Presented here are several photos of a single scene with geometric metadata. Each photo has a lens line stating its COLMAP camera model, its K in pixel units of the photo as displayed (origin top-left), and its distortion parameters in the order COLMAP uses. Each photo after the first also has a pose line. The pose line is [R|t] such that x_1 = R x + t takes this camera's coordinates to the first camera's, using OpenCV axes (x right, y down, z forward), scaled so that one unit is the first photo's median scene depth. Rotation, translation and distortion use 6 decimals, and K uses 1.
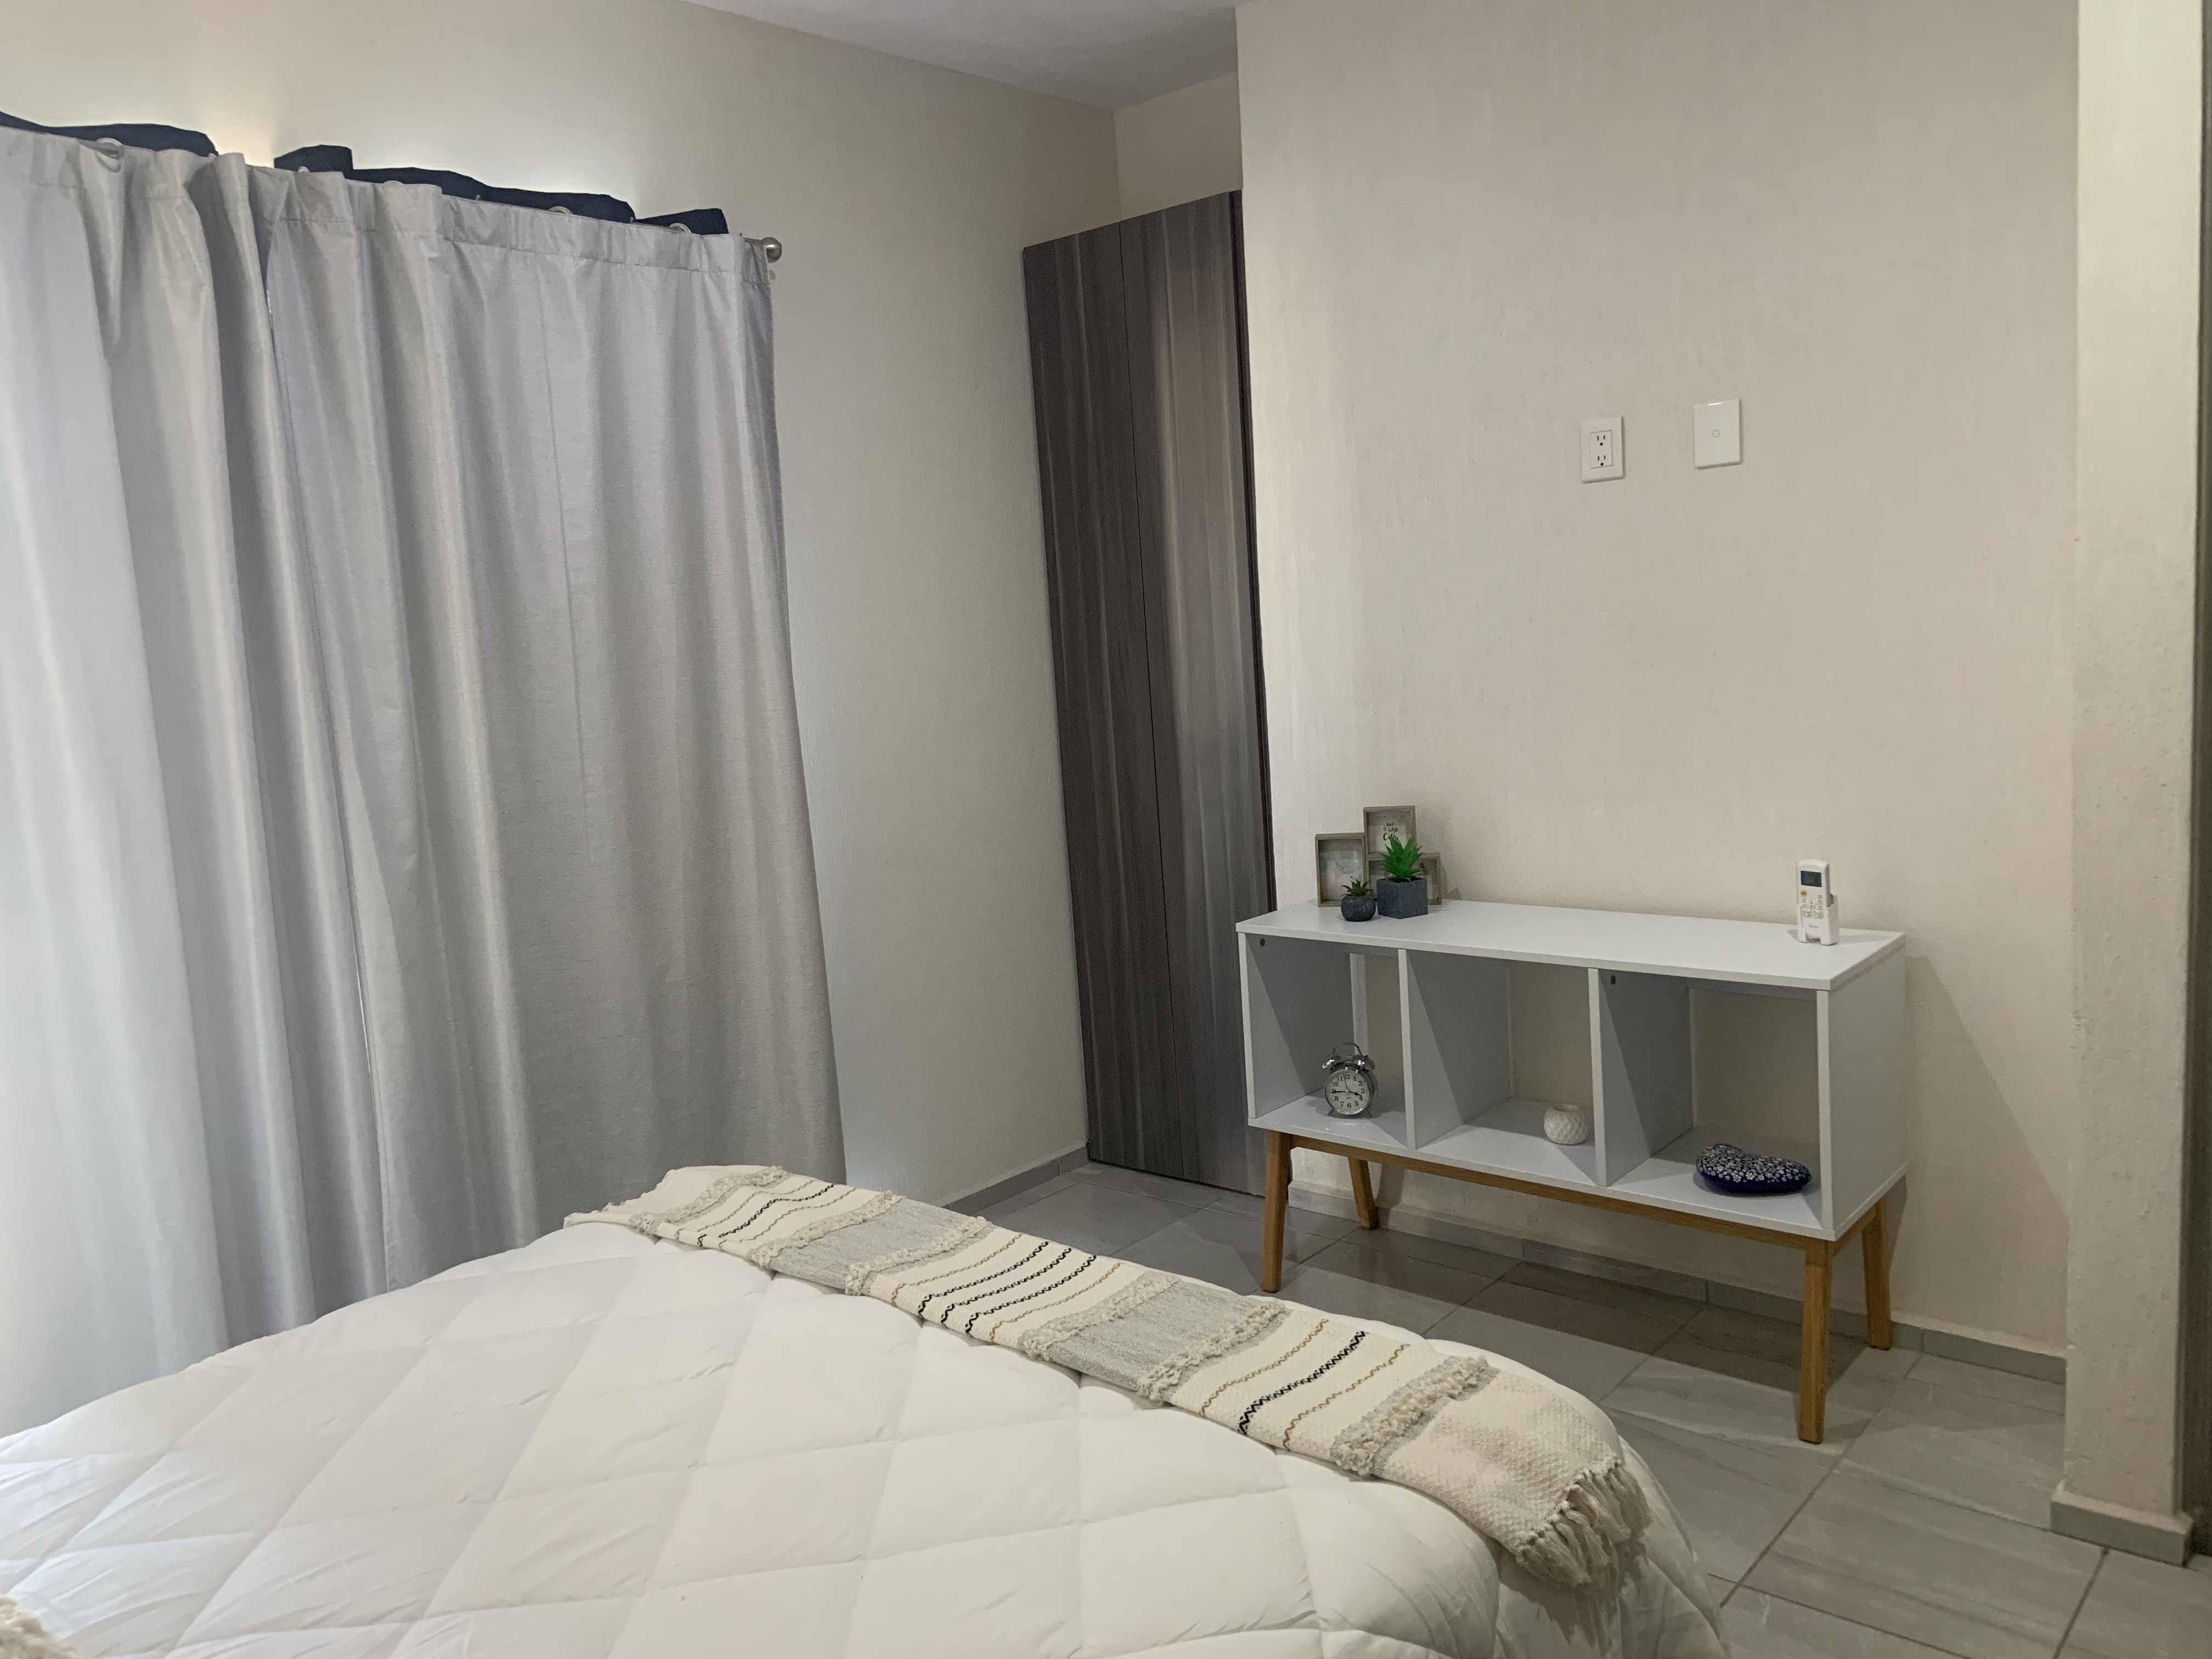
lens RADIAL K [[1683.5, 0, 1108.8], [0, 1683.5, 824.0], [0, 0, 1]] dist [0.023619, -0.014585]
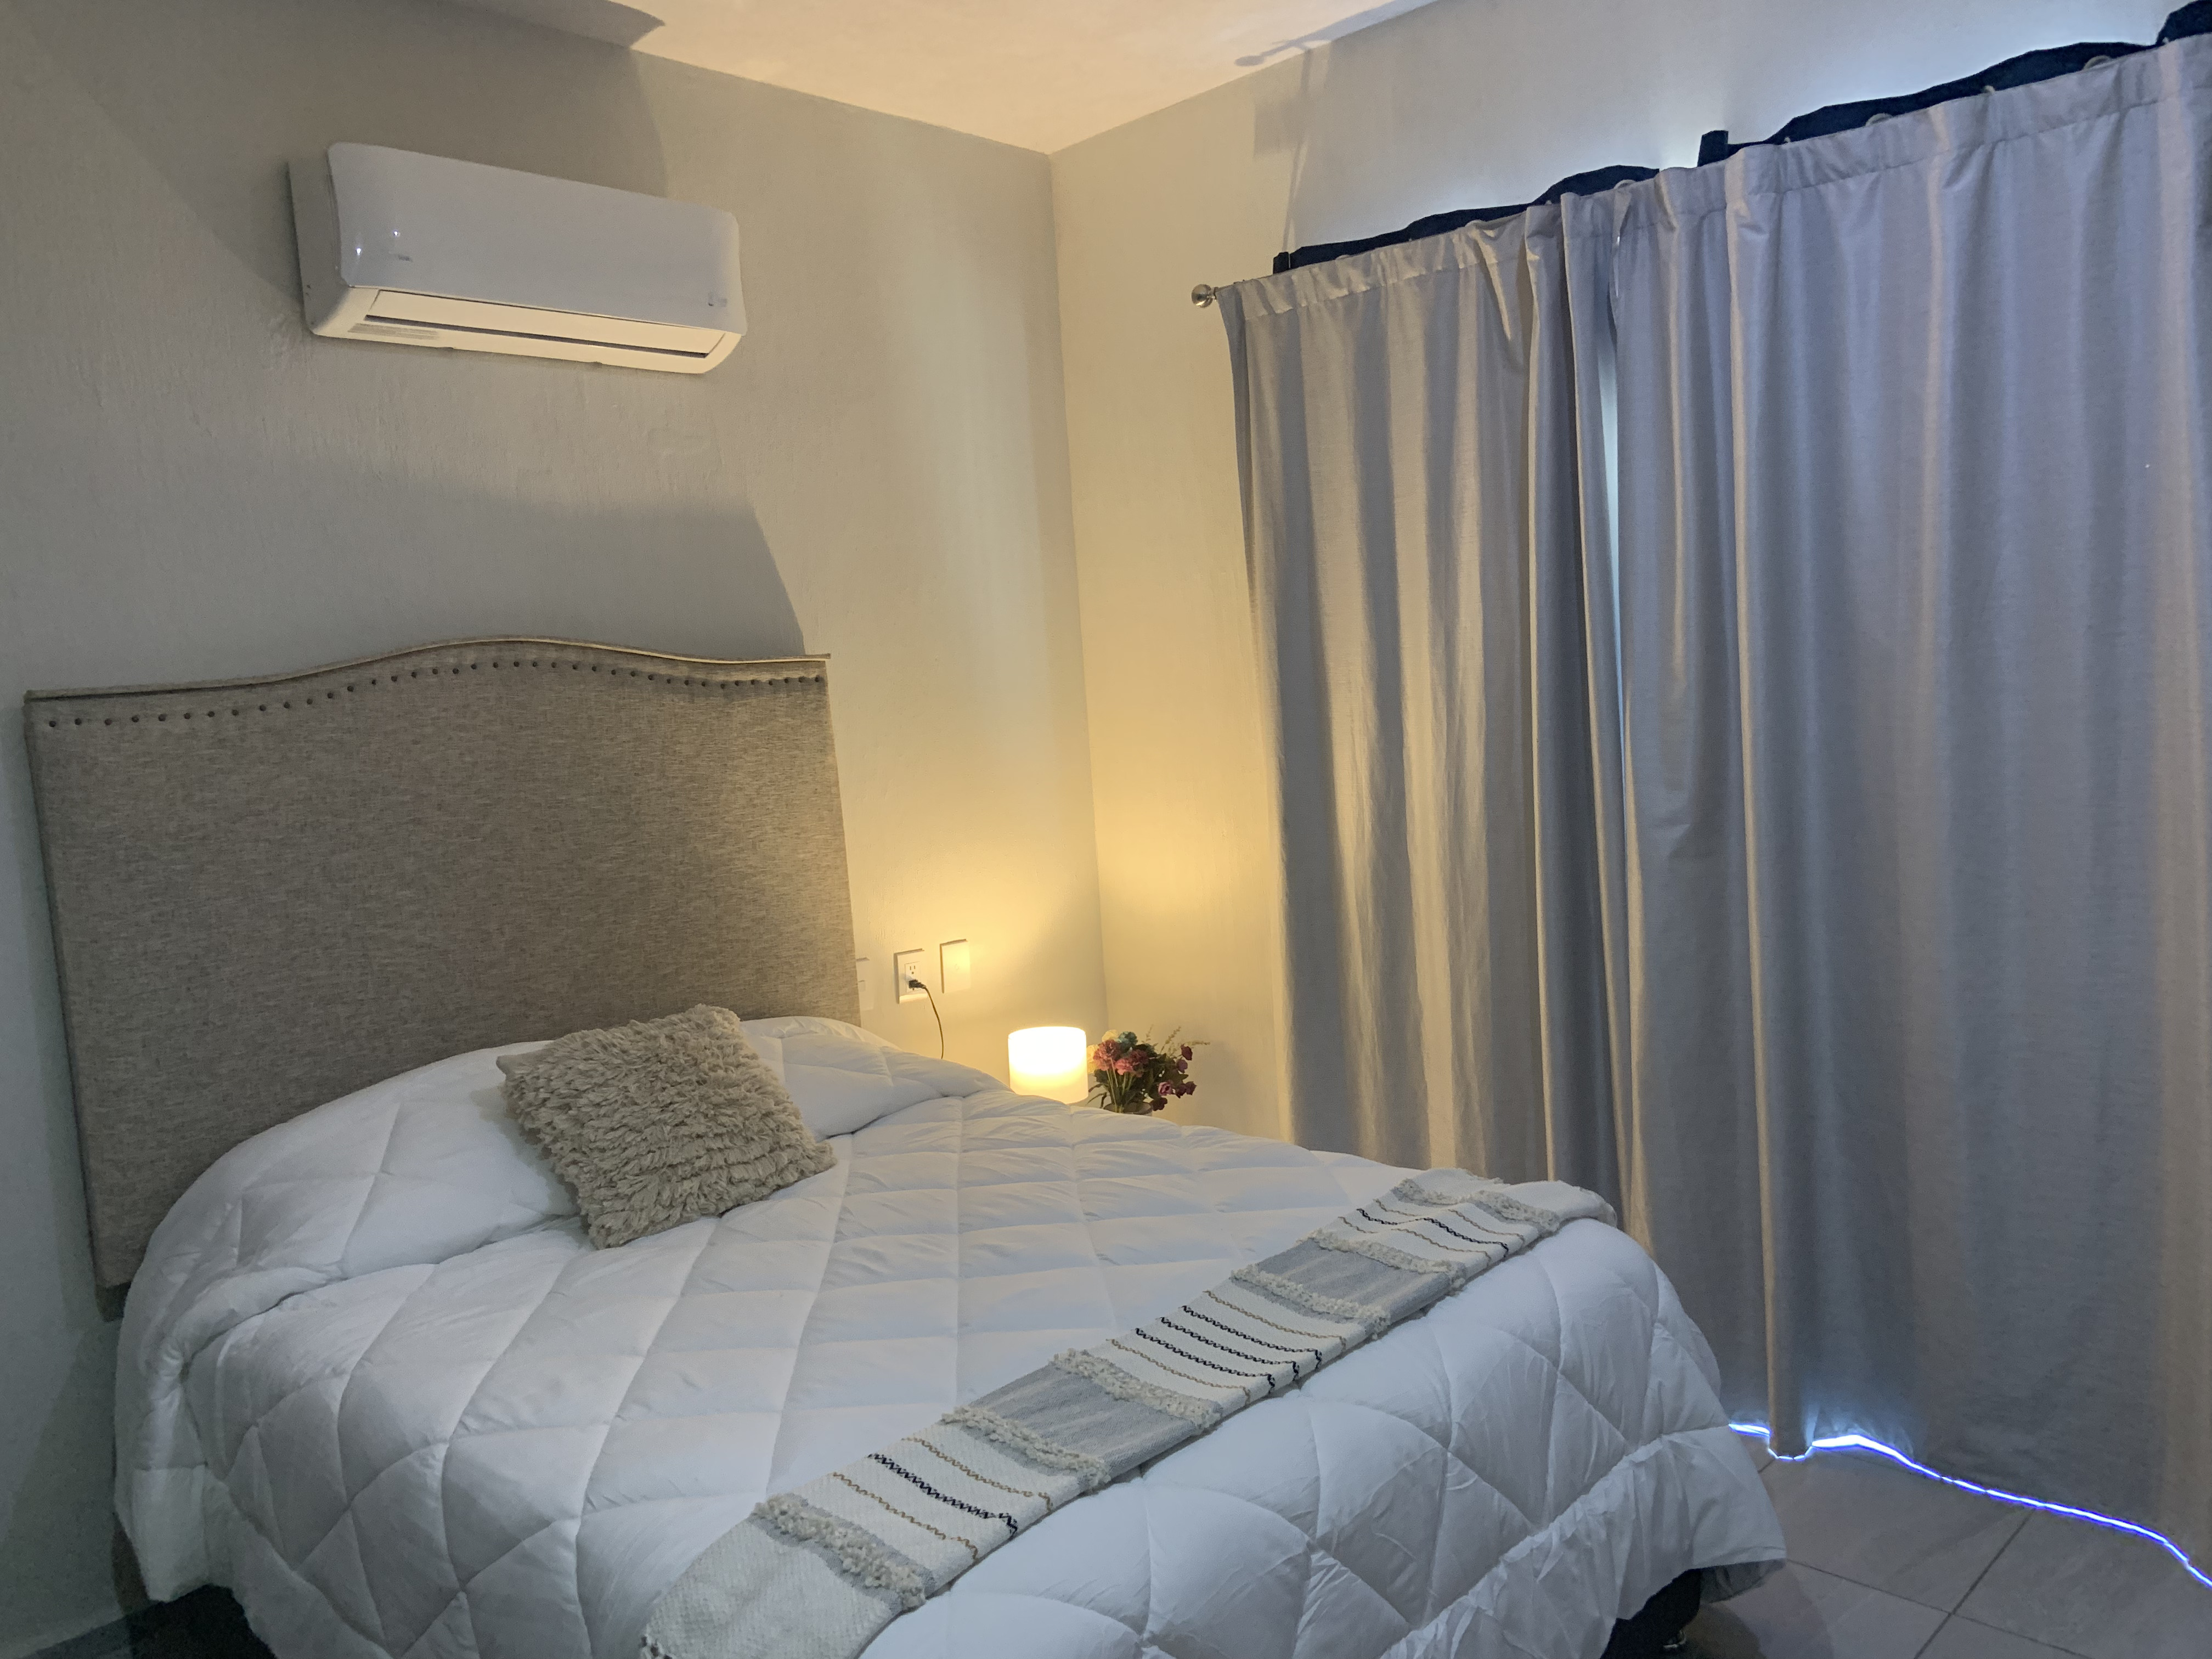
lens RADIAL K [[1683.5, 0, 1109.5], [0, 1683.5, 833.0], [0, 0, 1]] dist [0.023619, -0.014585]
pose [[-0.061716, 0.158333, -0.985455, 0.695007], [-0.068526, 0.984335, 0.162444, -0.136506], [0.995739, 0.077555, -0.049900, 0.785885]]
